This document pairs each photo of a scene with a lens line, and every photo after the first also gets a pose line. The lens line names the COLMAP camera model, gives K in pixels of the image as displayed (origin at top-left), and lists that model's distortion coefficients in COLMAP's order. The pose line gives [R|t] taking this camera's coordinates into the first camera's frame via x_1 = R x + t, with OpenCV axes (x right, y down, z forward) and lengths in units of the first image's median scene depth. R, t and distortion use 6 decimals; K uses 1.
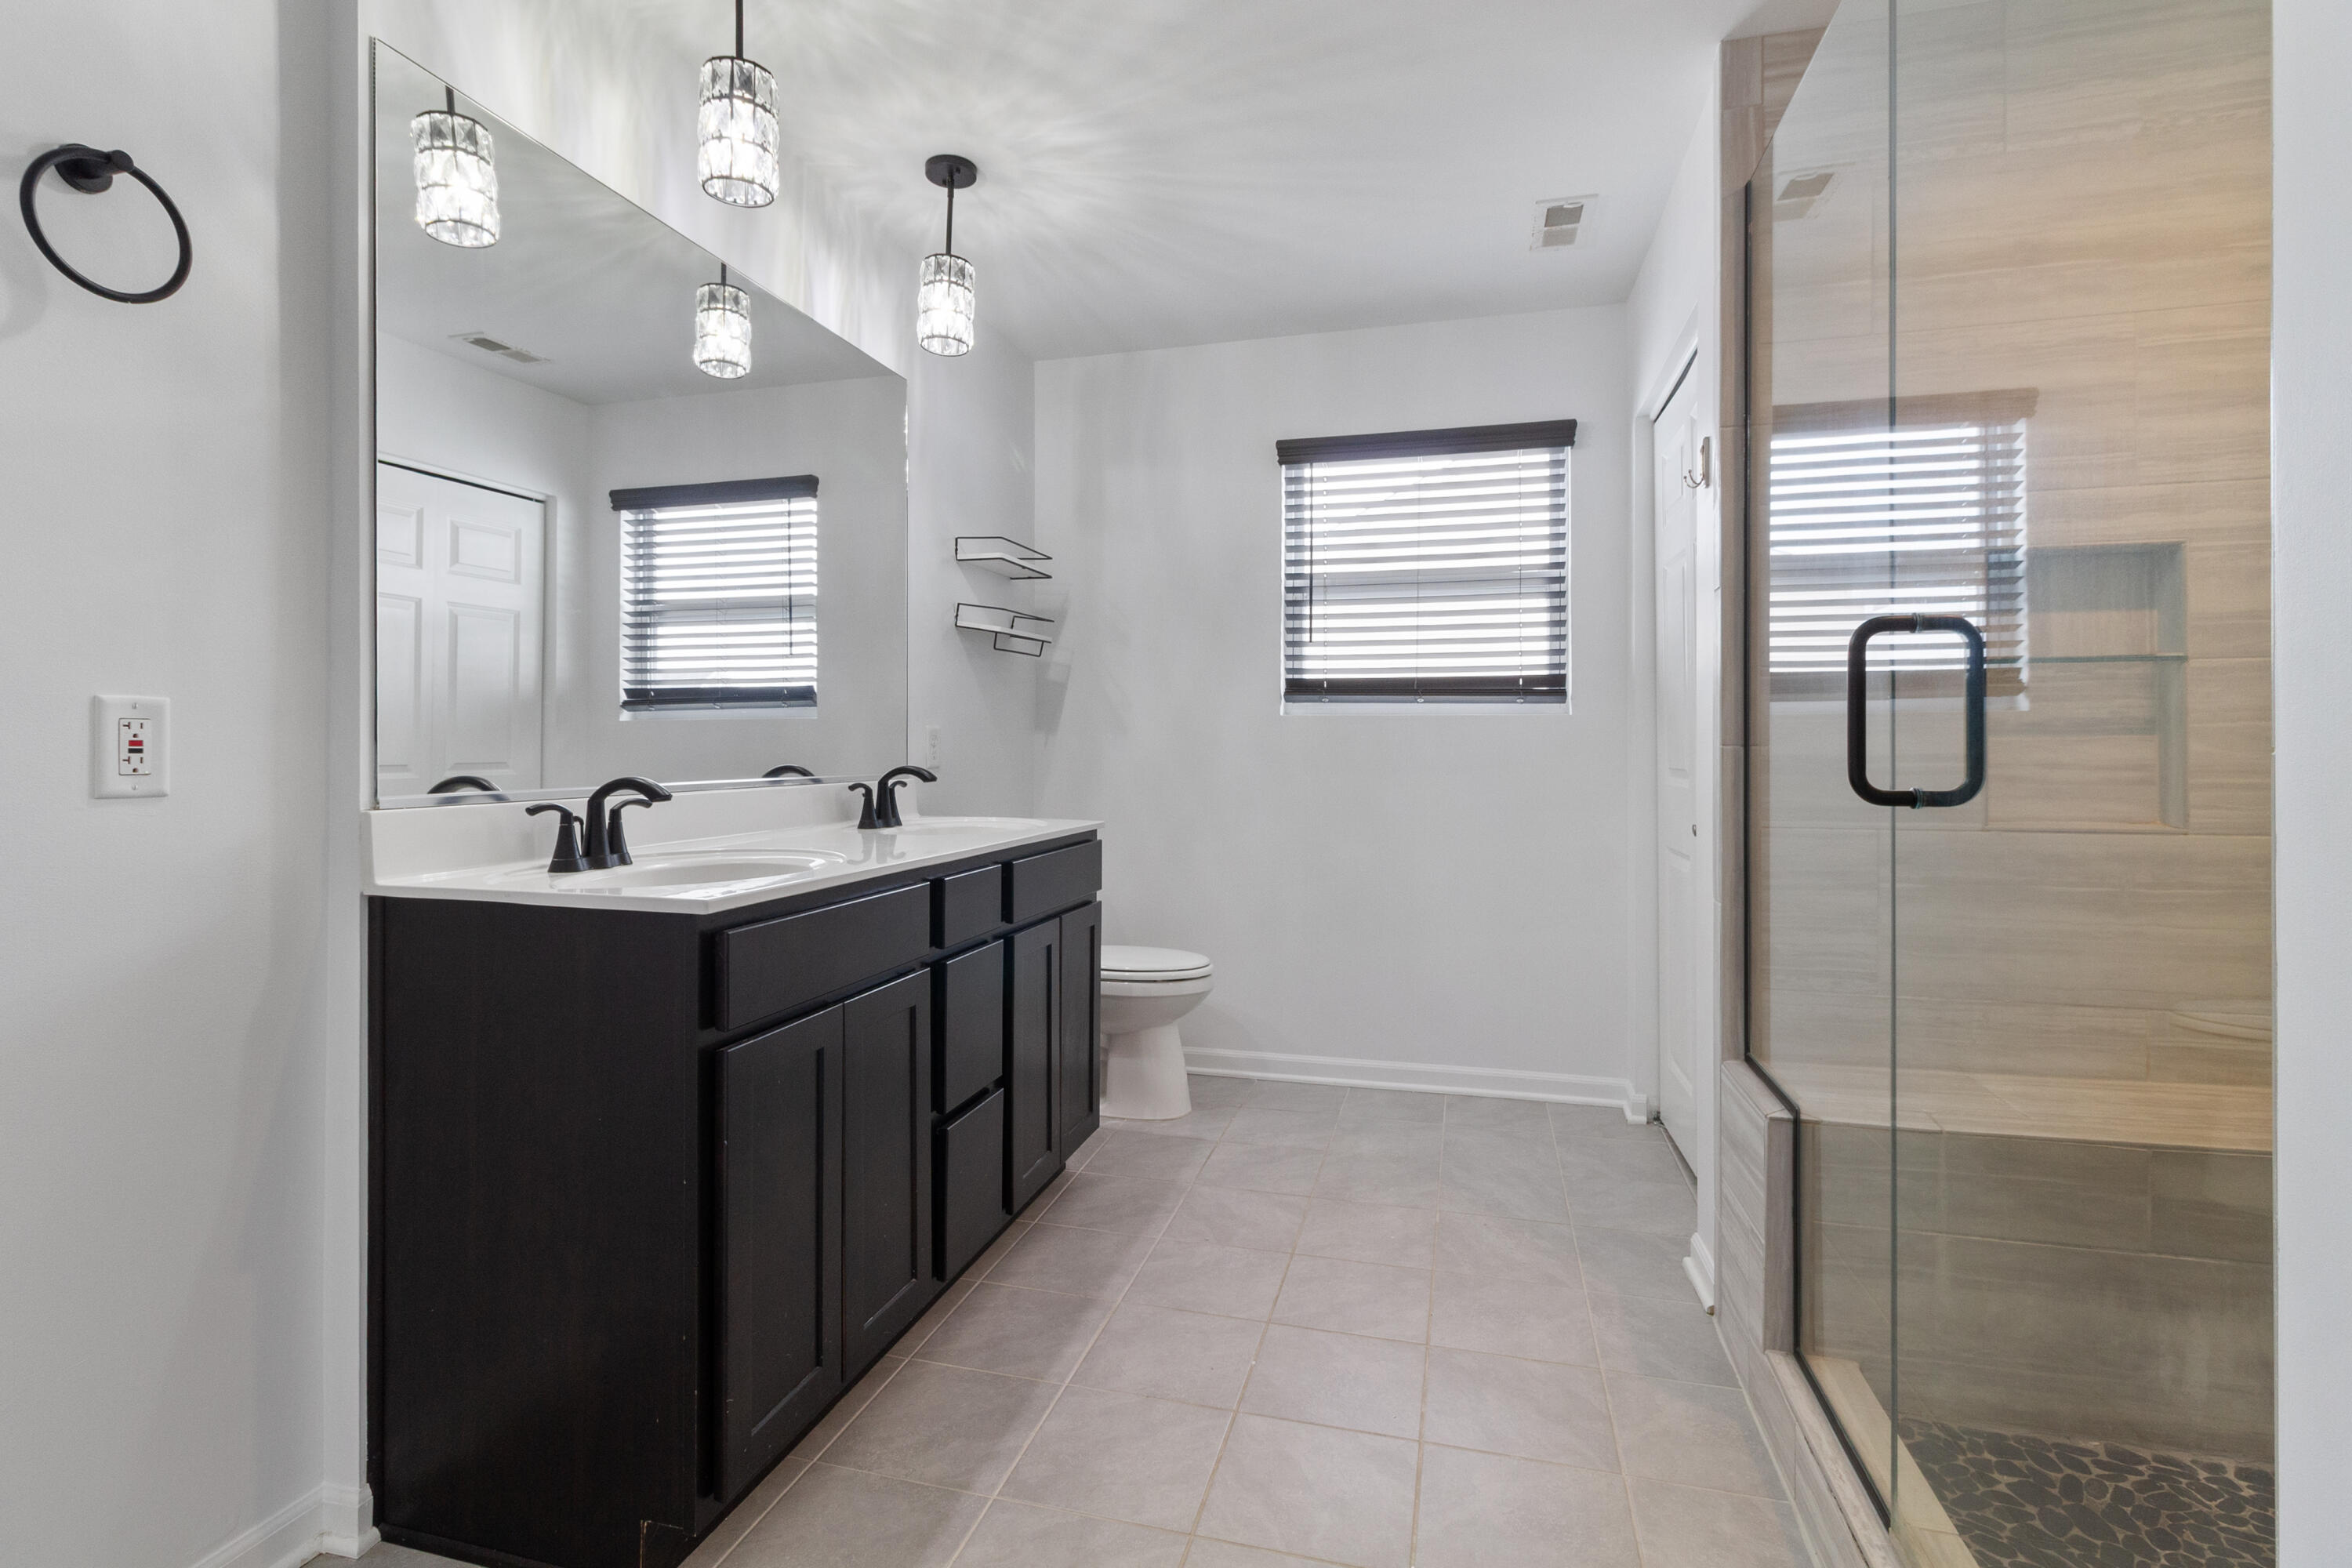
lens RADIAL K [[1115.5, 0, 1155.0], [0, 1115.5, 739.6], [0, 0, 1]] dist [-0.002374, 0.000713]
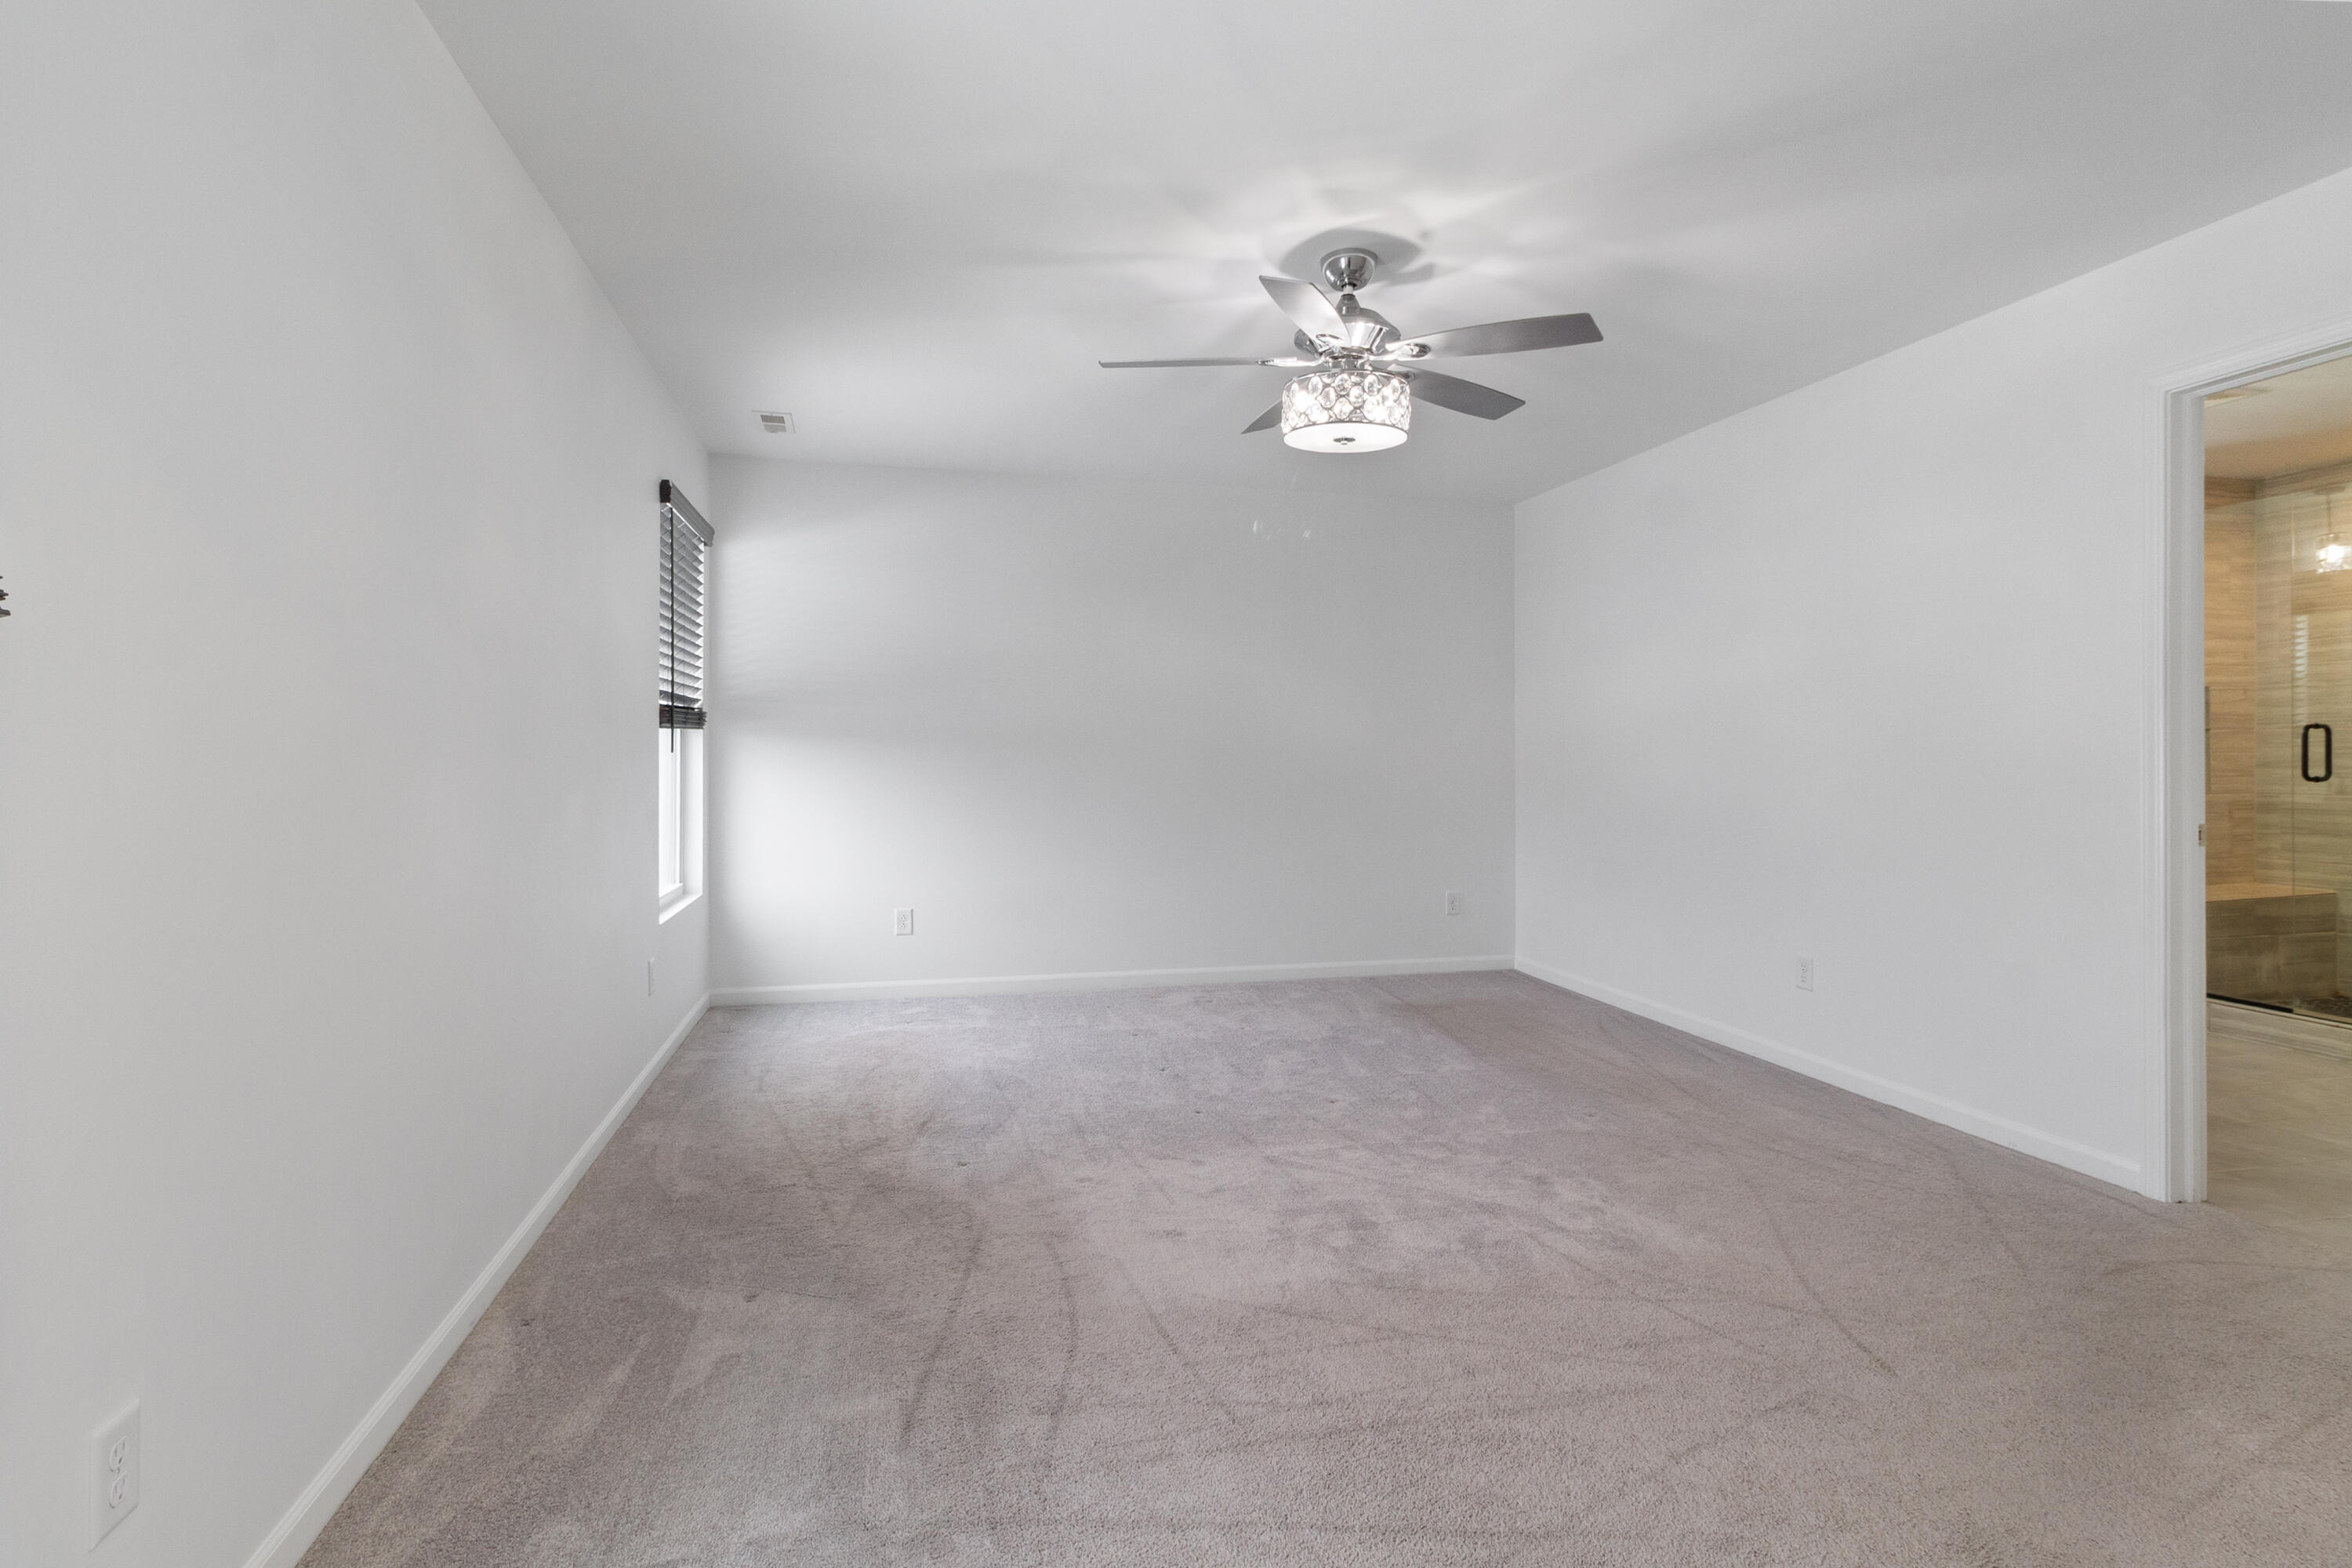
lens RADIAL K [[1128.3, 0, 1177.5], [0, 1128.3, 757.4], [0, 0, 1]] dist [0.000354, 0.000301]
pose [[0.875648, -0.001868, 0.482946, -2.164788], [-0.001419, 0.999978, 0.006442, -0.016069], [-0.482948, -0.006326, 0.875626, -0.164869]]
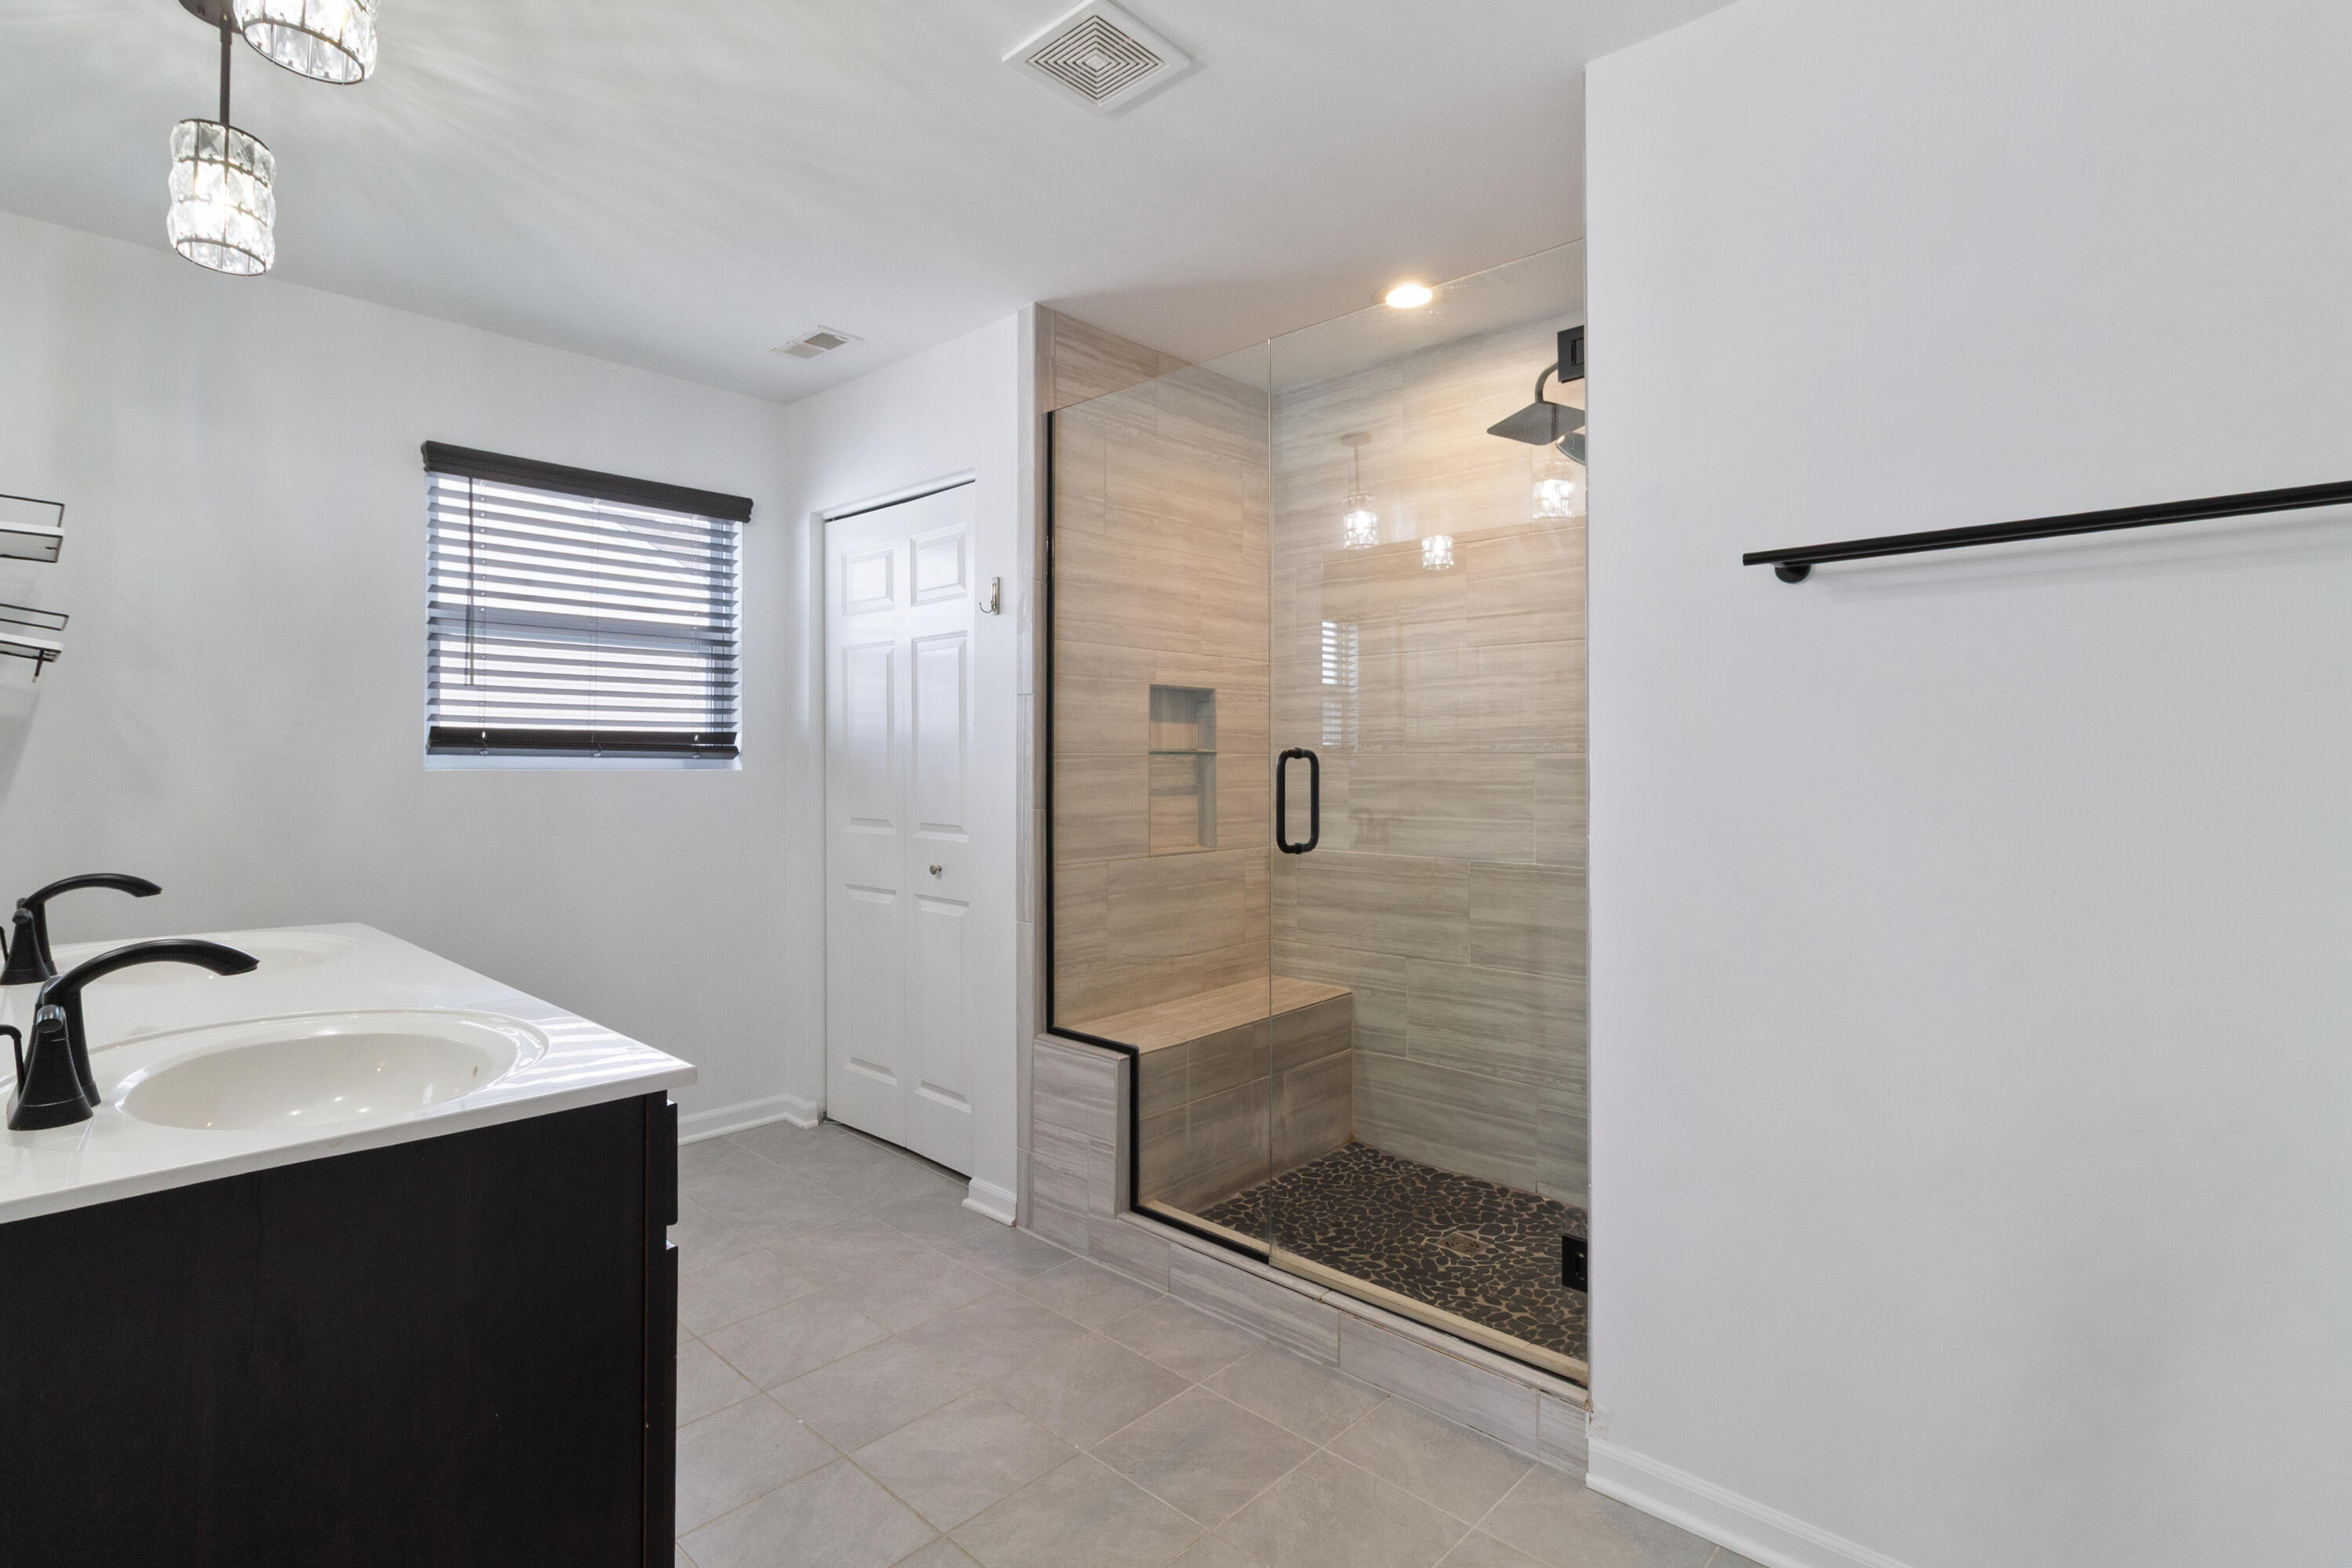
lens RADIAL K [[1128.3, 0, 1177.5], [0, 1128.3, 757.4], [0, 0, 1]] dist [0.000354, 0.000301]
pose [[0.459156, 0.003354, 0.888349, -0.597081], [-0.005133, 0.999986, -0.001122, -0.053507], [-0.888341, -0.004045, 0.459167, 0.178889]]
